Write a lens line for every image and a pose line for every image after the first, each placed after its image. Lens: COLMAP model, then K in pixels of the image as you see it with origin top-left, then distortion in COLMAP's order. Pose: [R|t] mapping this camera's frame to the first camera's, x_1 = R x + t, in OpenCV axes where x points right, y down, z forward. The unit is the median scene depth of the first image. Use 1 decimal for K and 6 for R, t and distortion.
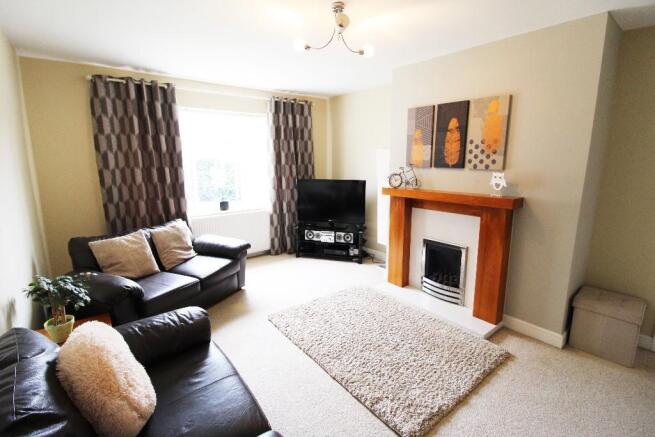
lens RADIAL K [[303.4, 0, 328.0], [0, 303.4, 218.6], [0, 0, 1]] dist [-0.017451, -0.000473]
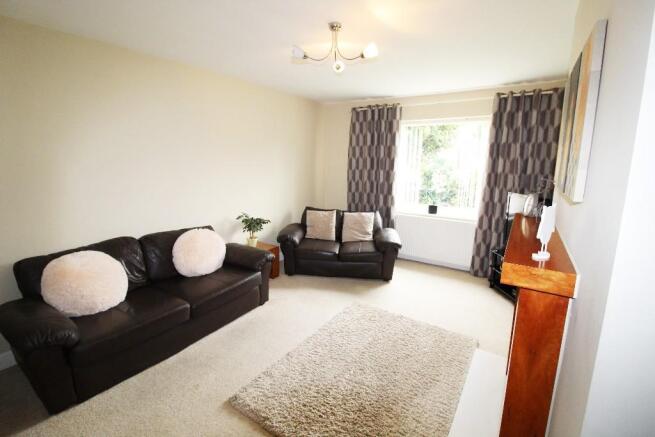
lens RADIAL K [[303.4, 0, 329.1], [0, 303.4, 213.7], [0, 0, 1]] dist [-0.017451, -0.000473]
pose [[0.301381, 0.167842, -0.938615, 0.542790], [-0.201560, 0.973355, 0.109335, -0.071703], [0.931957, 0.156236, 0.327180, 0.335879]]
